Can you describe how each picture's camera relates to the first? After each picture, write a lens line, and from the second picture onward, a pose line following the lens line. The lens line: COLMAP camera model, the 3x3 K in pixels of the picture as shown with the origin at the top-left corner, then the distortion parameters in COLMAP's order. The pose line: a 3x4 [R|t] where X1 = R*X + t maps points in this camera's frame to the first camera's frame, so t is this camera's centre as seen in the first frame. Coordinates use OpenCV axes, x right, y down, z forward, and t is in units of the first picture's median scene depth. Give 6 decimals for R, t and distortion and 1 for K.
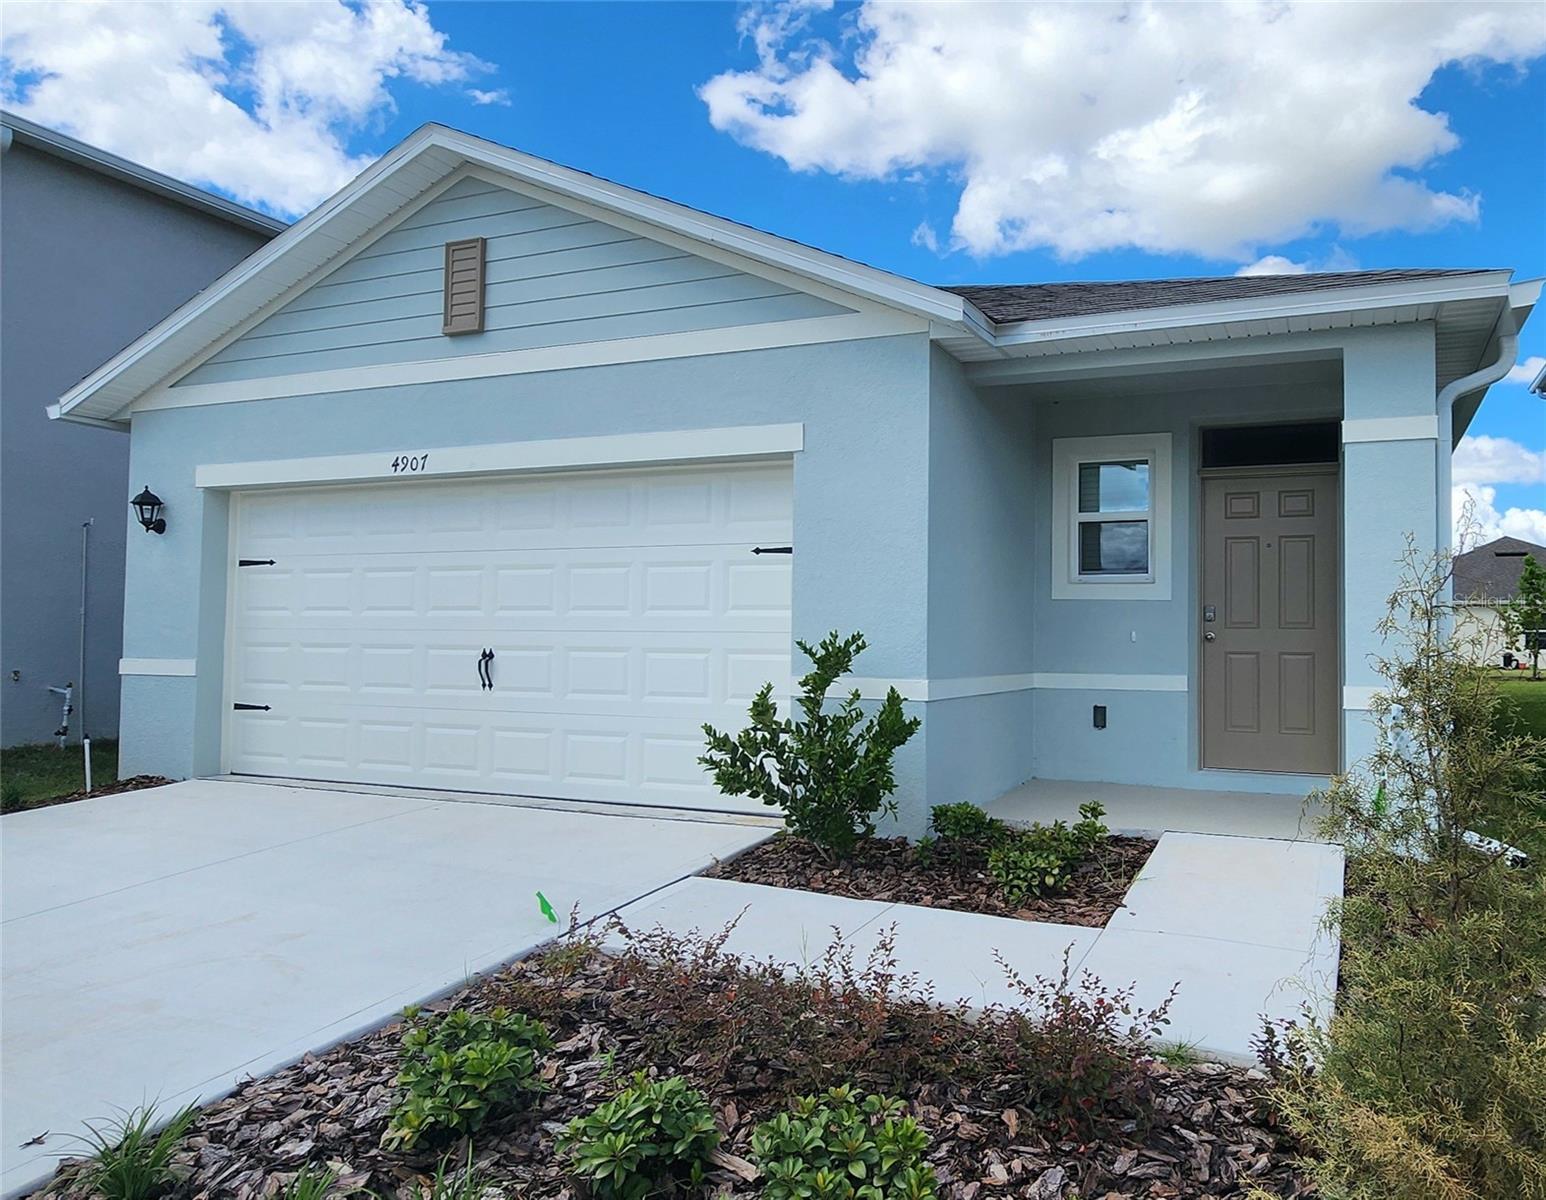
lens RADIAL K [[1068.5, 0, 947.9], [0, 1068.5, 583.8], [0, 0, 1]] dist [0.021328, 0.001298]
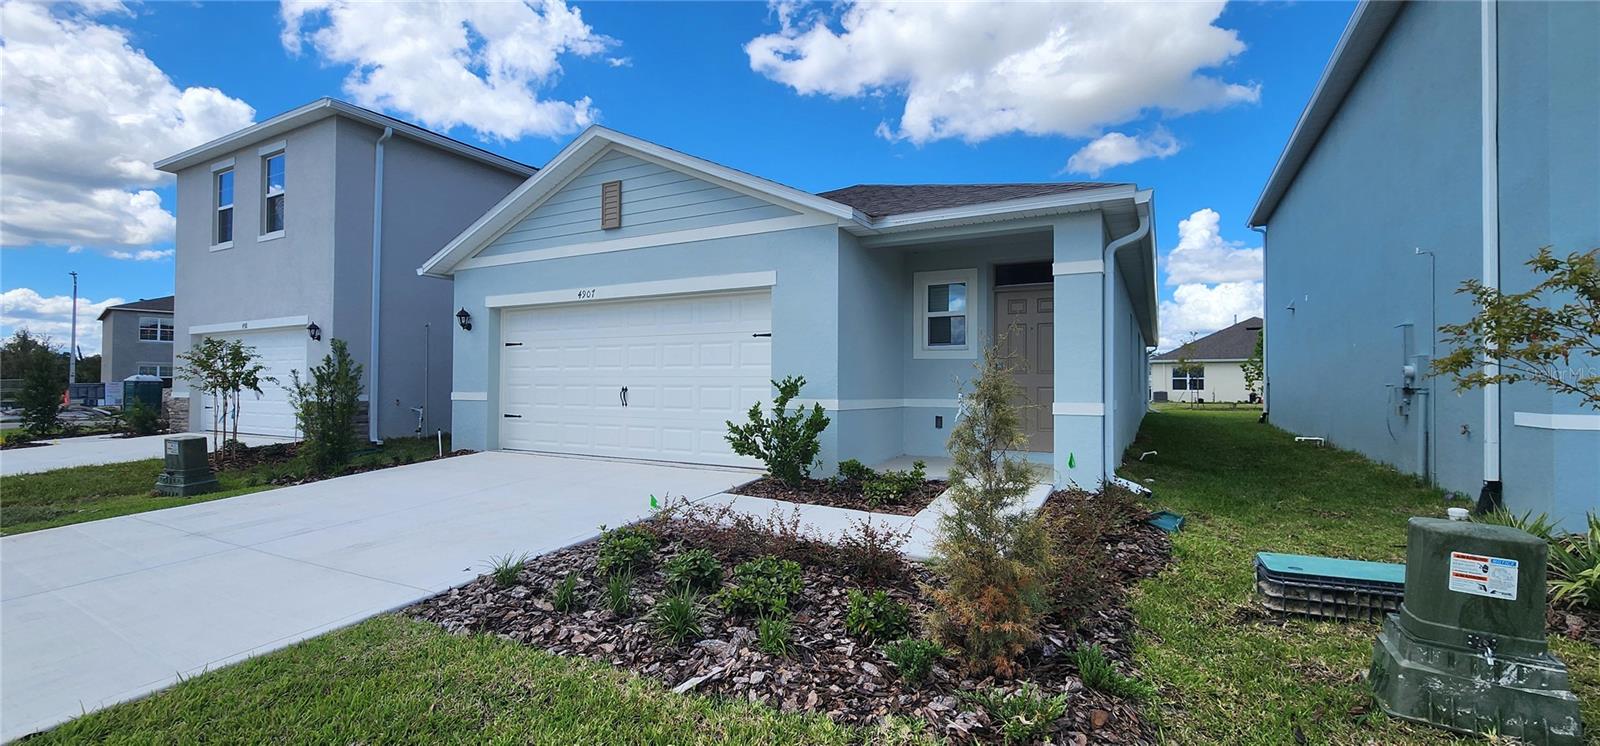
lens RADIAL K [[721.5, 0, 824.7], [0, 721.5, 372.5], [0, 0, 1]] dist [0.001444, -0.000005]
pose [[0.991933, -0.006842, -0.126581, 0.111001], [0.010016, 0.999651, 0.024454, 0.005458], [0.126370, -0.025525, 0.991655, -0.288230]]
